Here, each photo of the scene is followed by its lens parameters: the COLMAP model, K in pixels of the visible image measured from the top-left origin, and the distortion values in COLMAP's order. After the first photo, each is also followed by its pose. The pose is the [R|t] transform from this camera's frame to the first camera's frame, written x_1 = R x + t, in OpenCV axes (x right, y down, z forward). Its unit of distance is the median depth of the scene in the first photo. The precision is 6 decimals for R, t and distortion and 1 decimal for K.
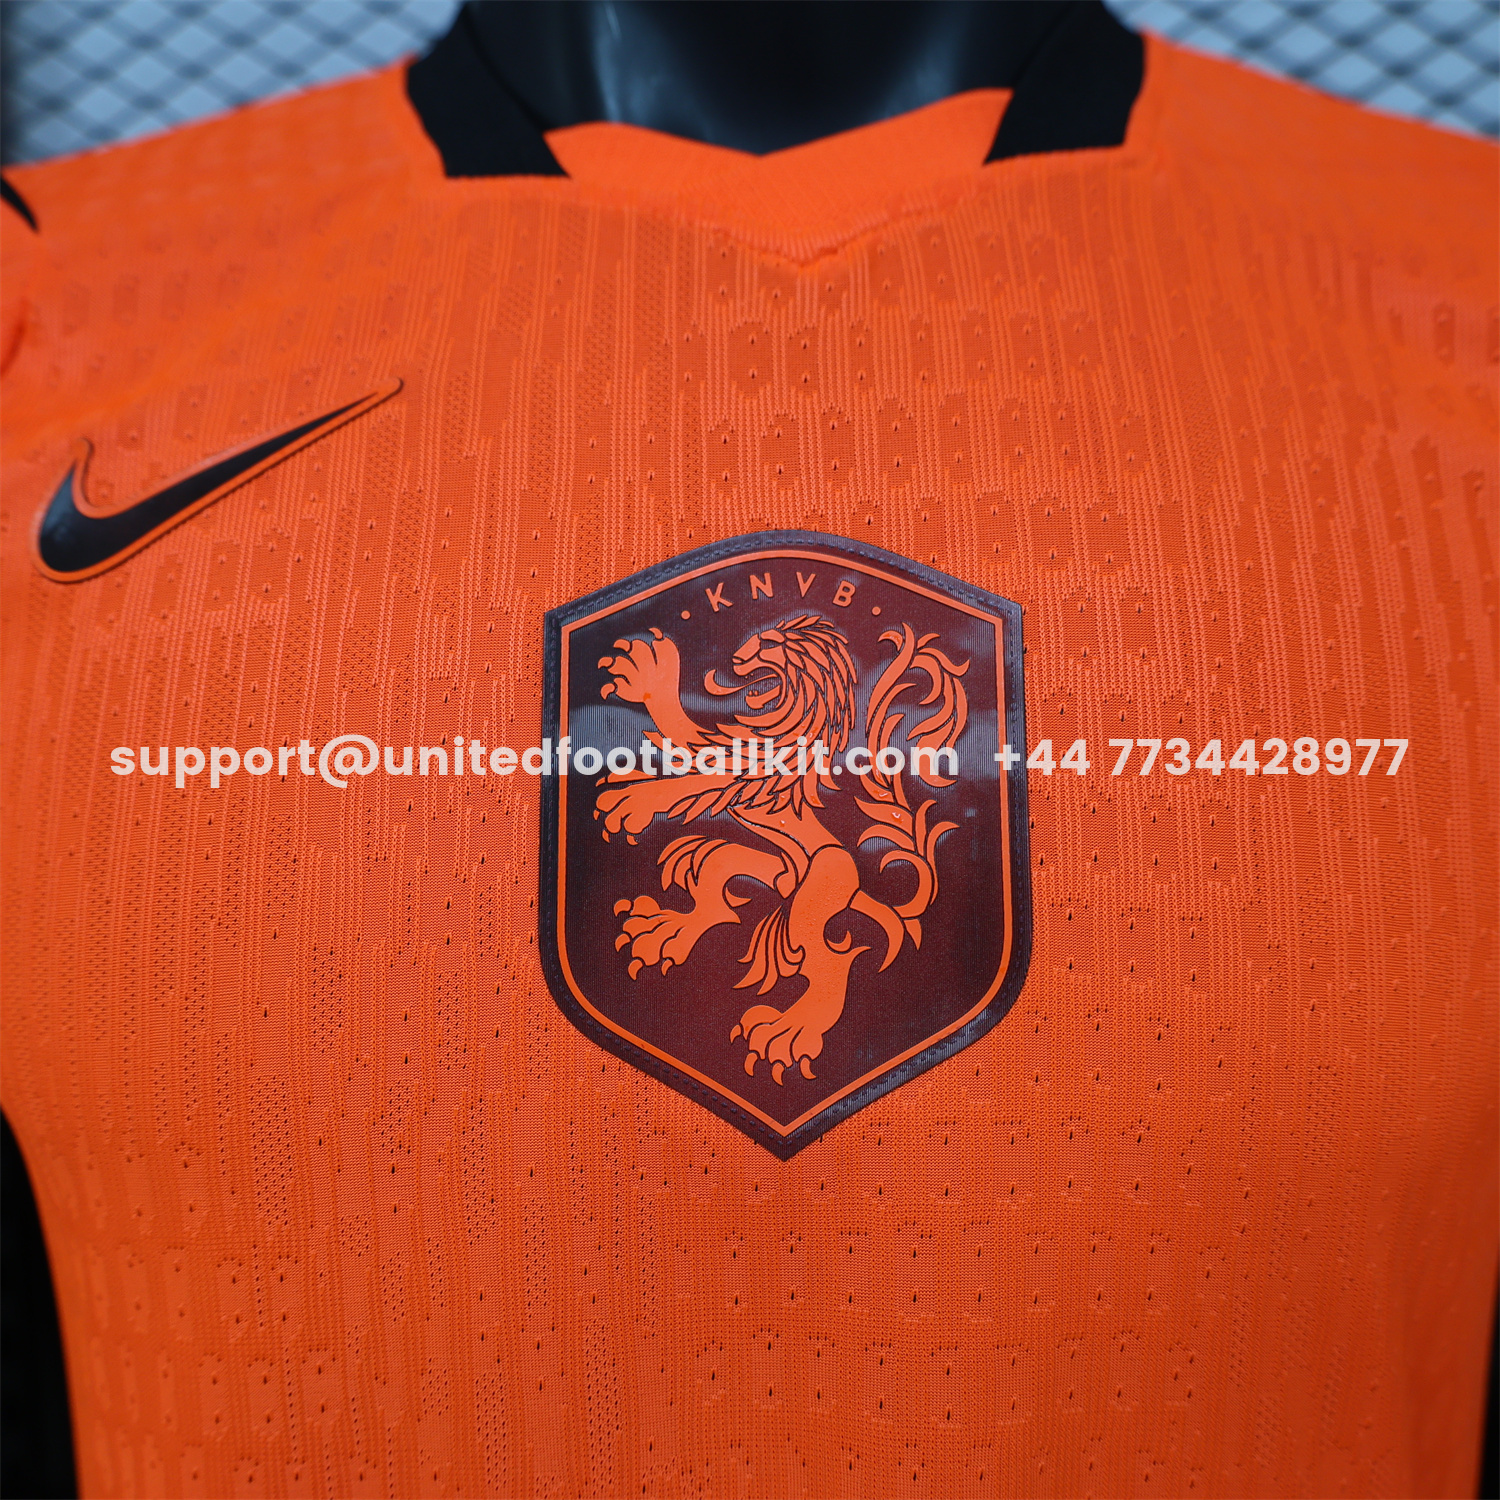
lens RADIAL K [[1674.9, 0, 741.1], [0, 1674.9, 733.5], [0, 0, 1]] dist [-0.004111, 0.006752]
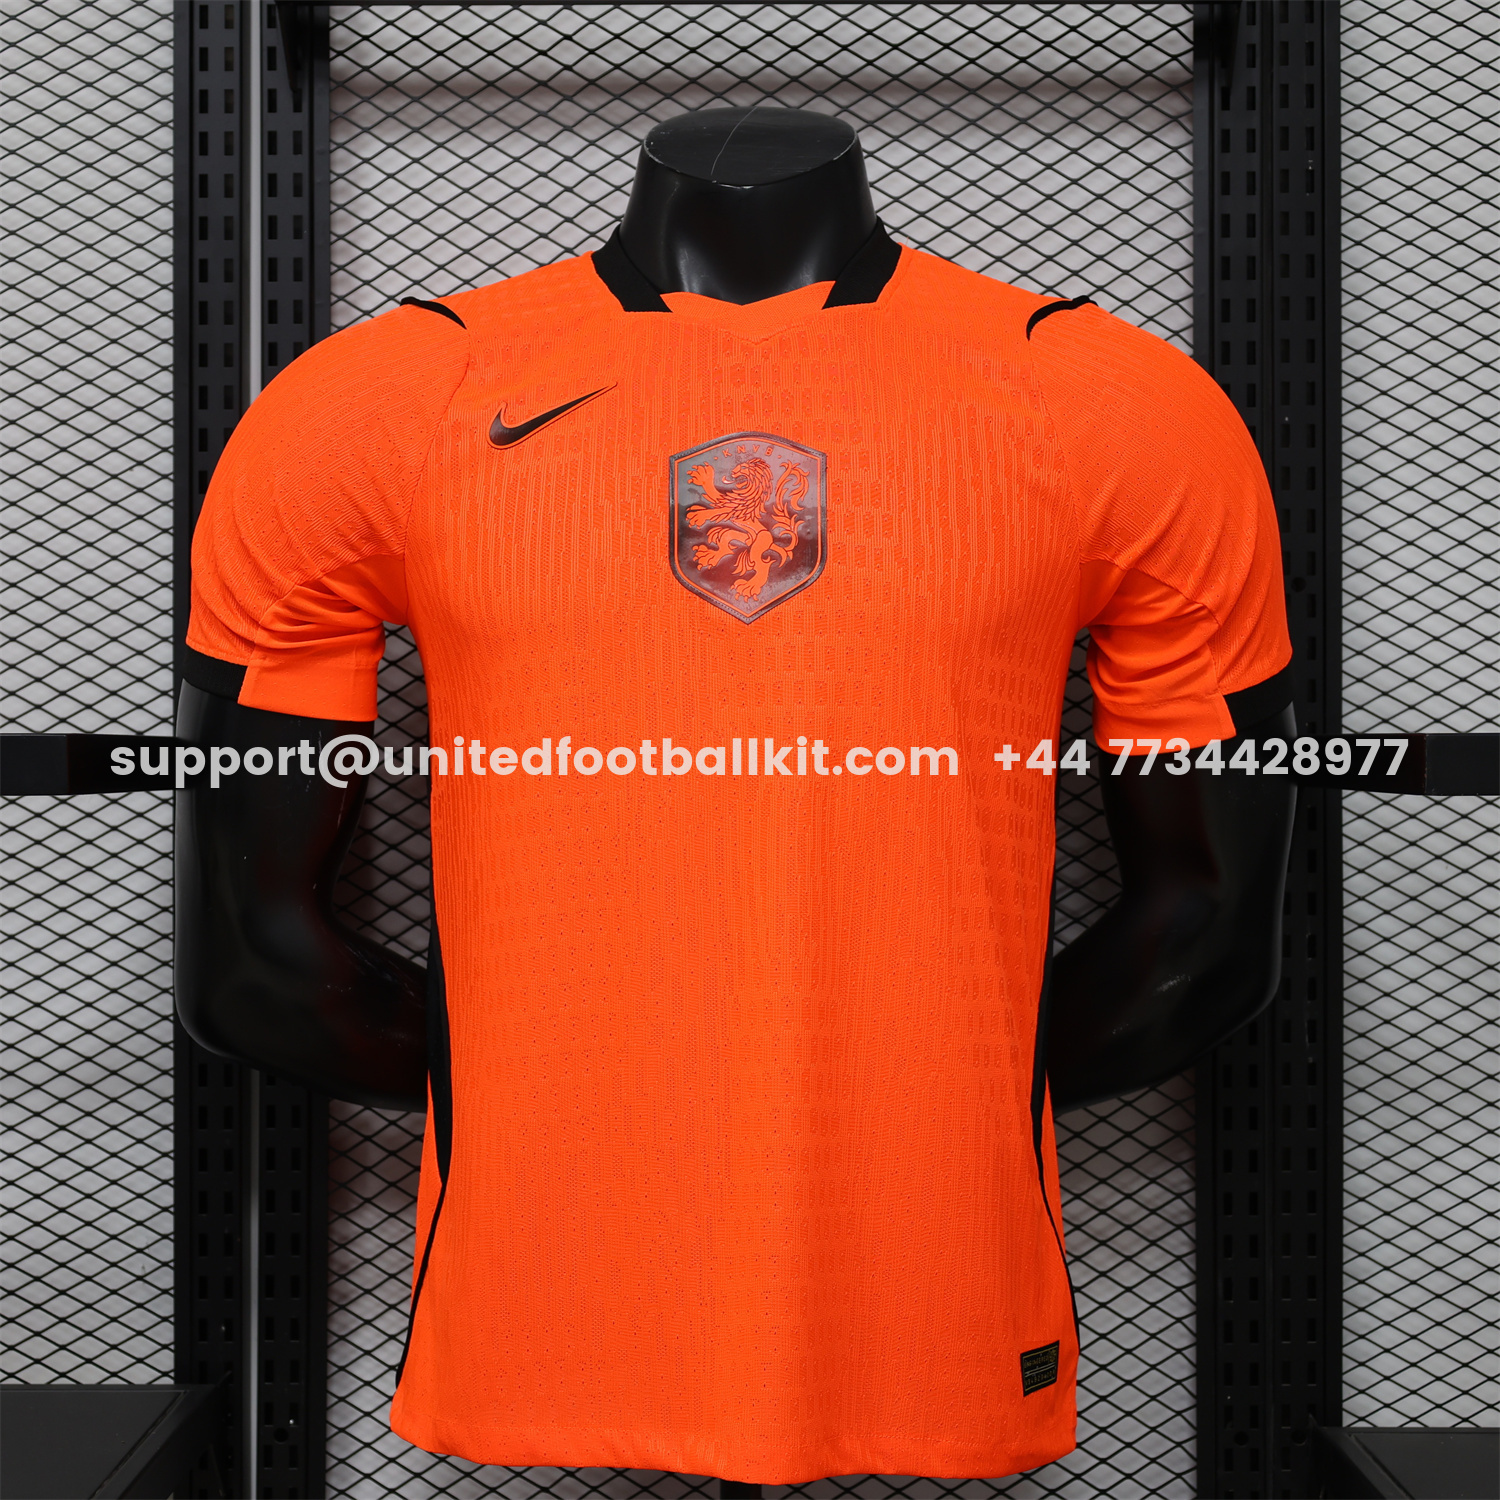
lens RADIAL K [[2961.4, 0, 750.0], [0, 2961.4, 750.0], [0, 0, 1]] dist [0.065900, 0.167558]
pose [[0.999843, 0.005752, 0.016757, -0.057552], [-0.003577, 0.991892, -0.127031, 1.110918], [-0.017352, 0.126951, 0.991757, -4.159332]]
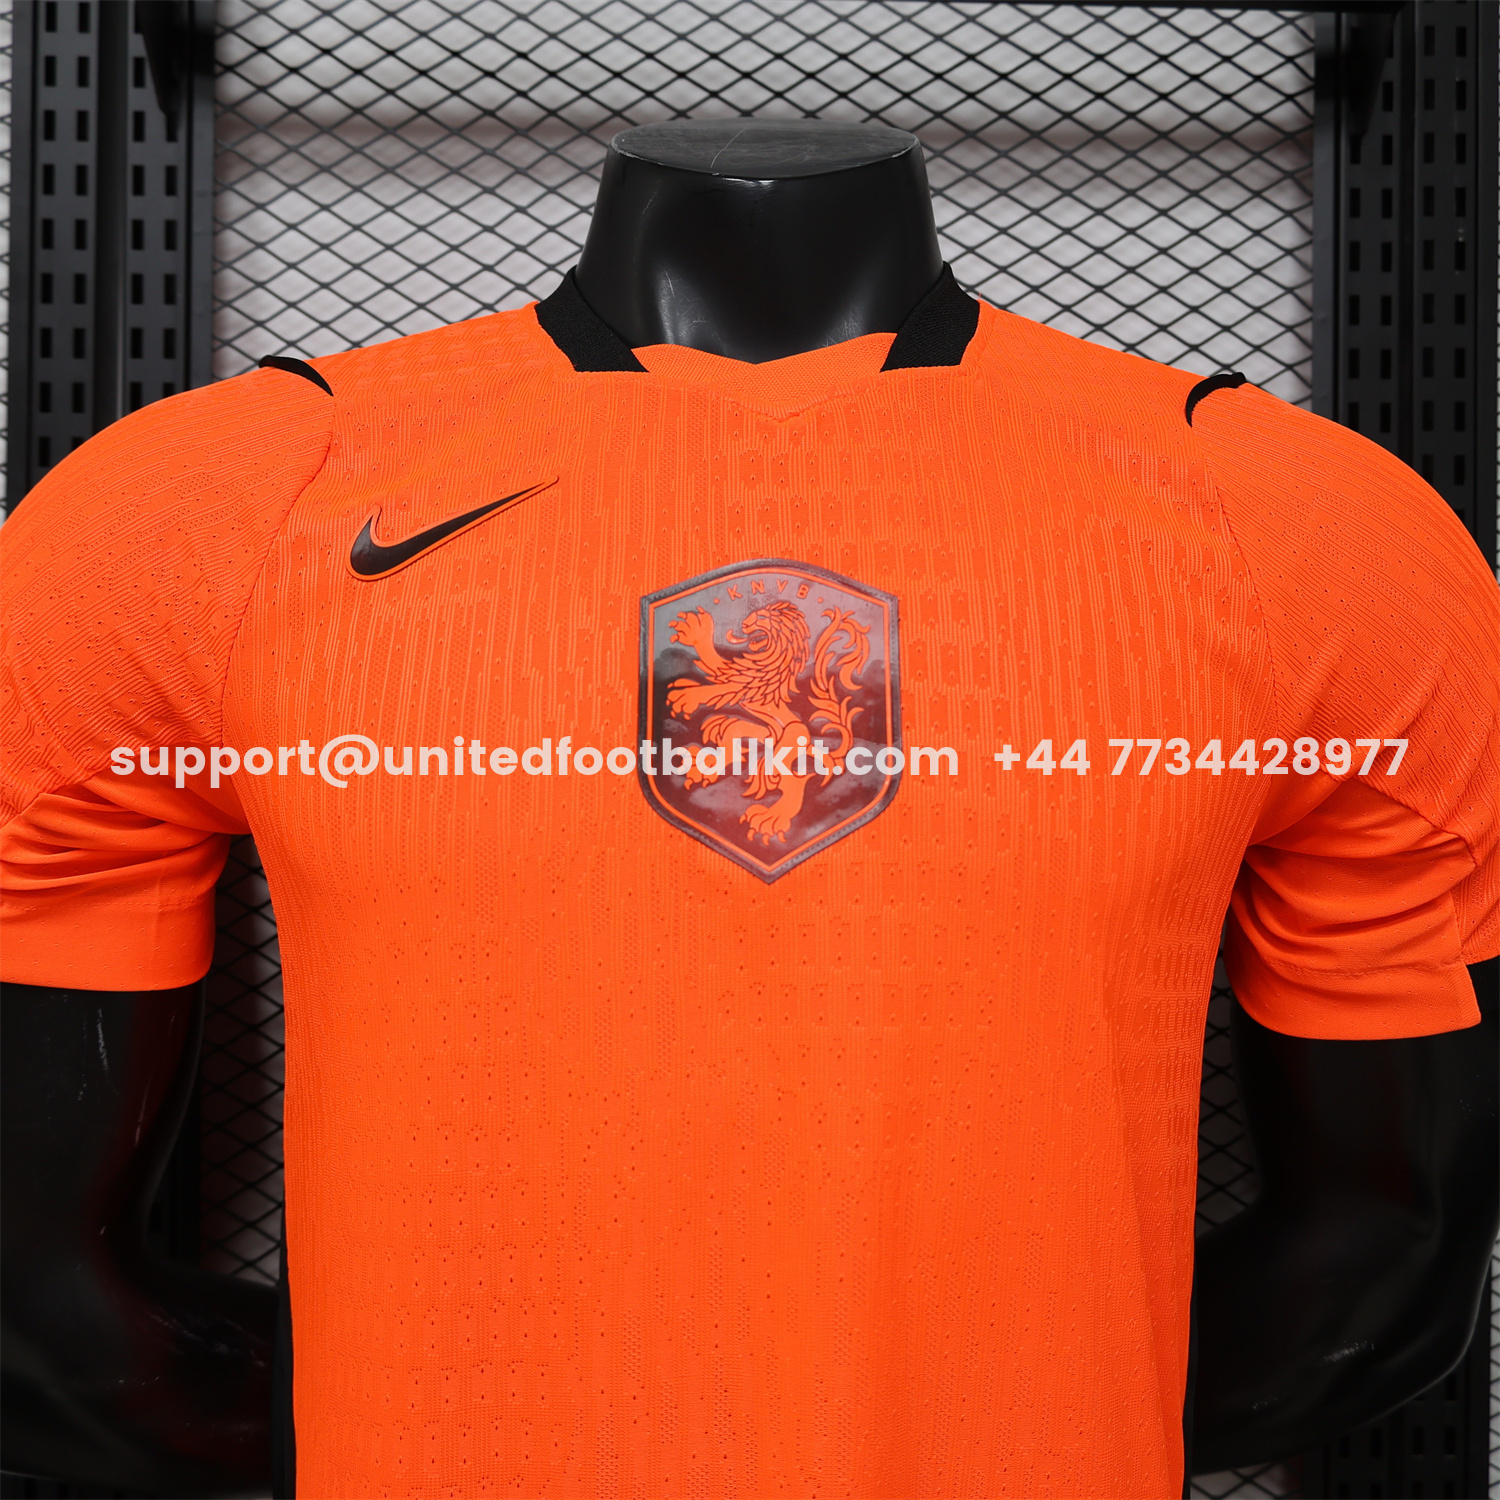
lens RADIAL K [[1674.9, 0, 741.1], [0, 1674.9, 733.5], [0, 0, 1]] dist [-0.004111, 0.006752]
pose [[0.998851, 0.018623, 0.044165, -0.083731], [-0.012658, 0.991212, -0.131676, 0.311061], [-0.046229, 0.130966, 0.990308, -0.791496]]
